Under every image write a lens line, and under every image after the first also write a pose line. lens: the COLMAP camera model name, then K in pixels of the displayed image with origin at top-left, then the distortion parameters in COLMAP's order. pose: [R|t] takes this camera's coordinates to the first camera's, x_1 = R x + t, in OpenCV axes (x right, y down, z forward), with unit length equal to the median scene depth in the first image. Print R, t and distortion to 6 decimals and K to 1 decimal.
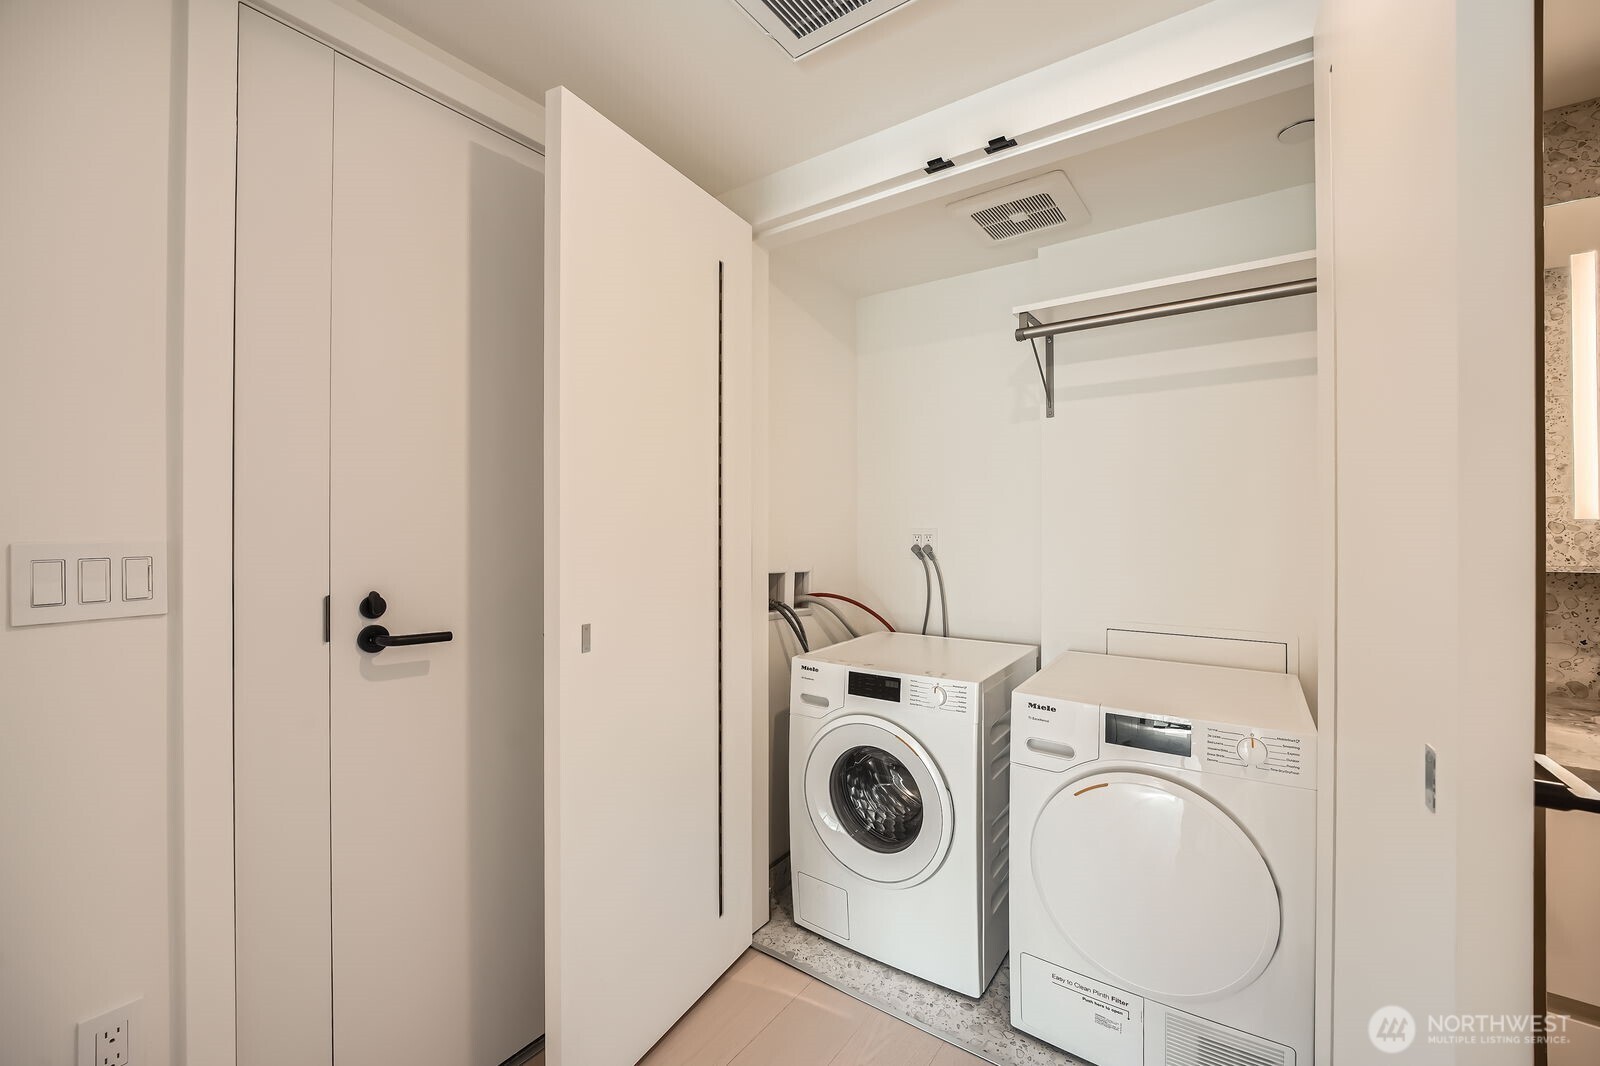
lens RADIAL K [[644.8, 0, 800.0], [0, 644.8, 533.0], [0, 0, 1]] dist [0.000469, 0.000137]
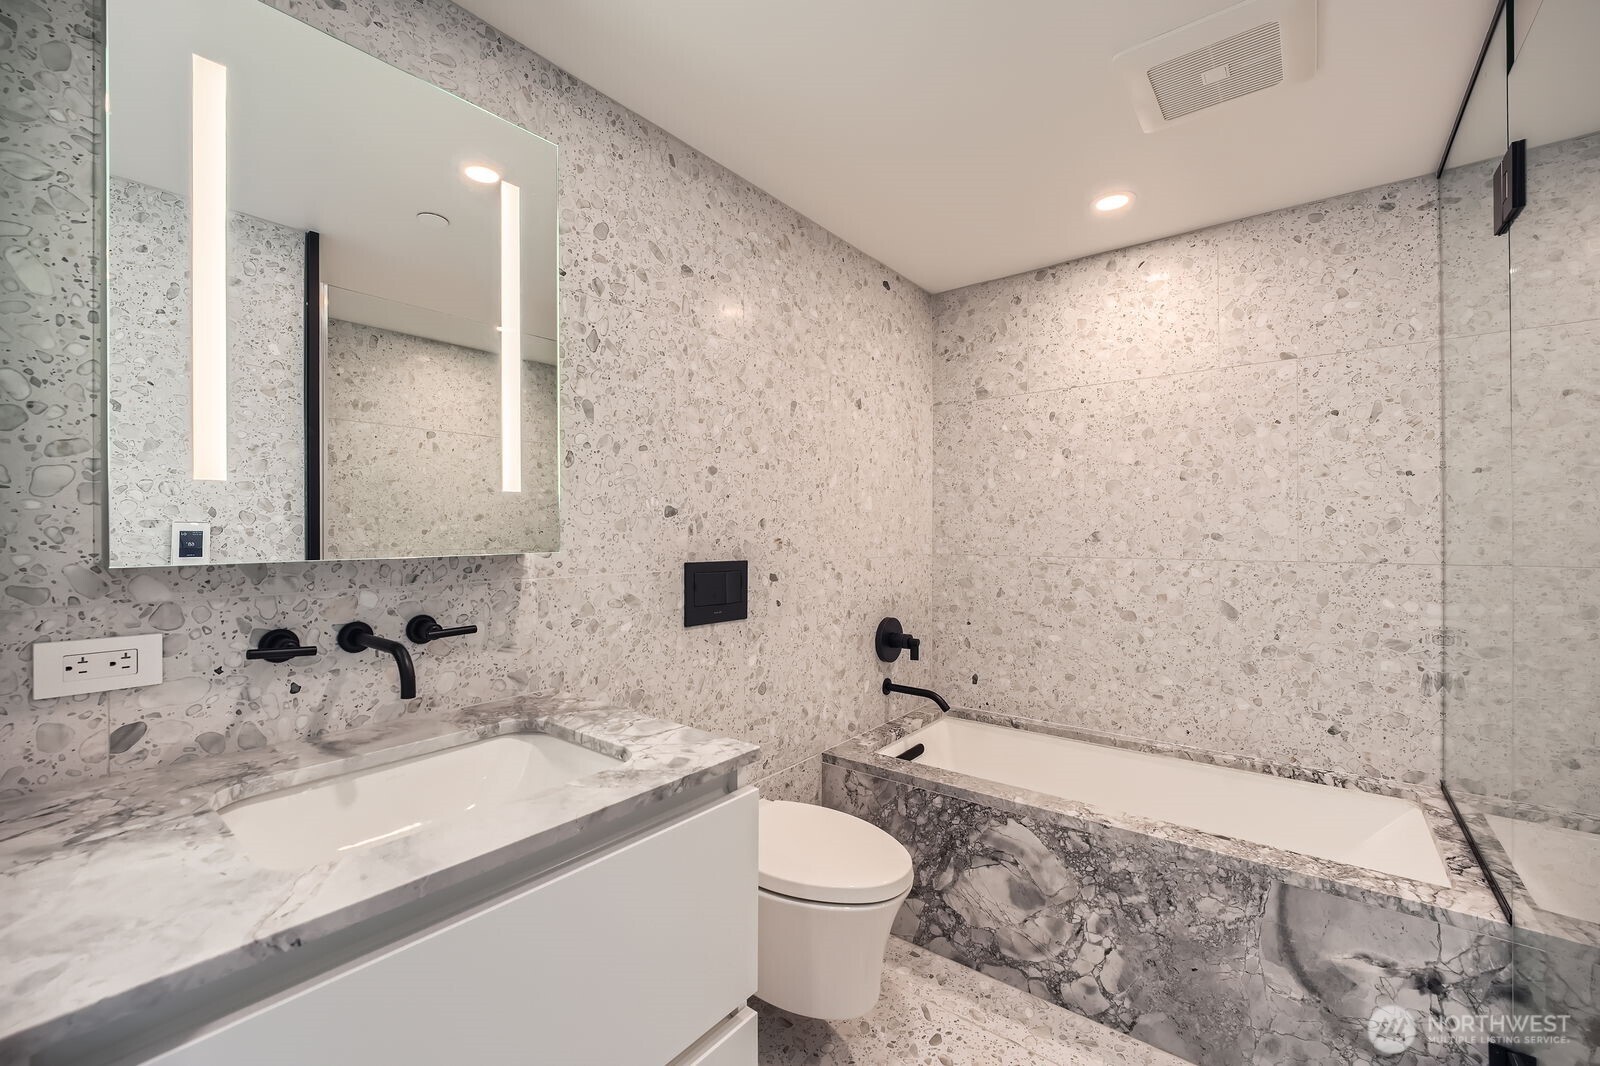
lens RADIAL K [[660.0, 0, 800.0], [0, 660.0, 533.0], [0, 0, 1]] dist [-0.010088, -0.000095]
pose [[0.056884, 0.003410, 0.998375, 0.572041], [0.006945, 0.999969, -0.003812, 0.034143], [-0.998357, 0.007150, 0.056858, 0.360455]]
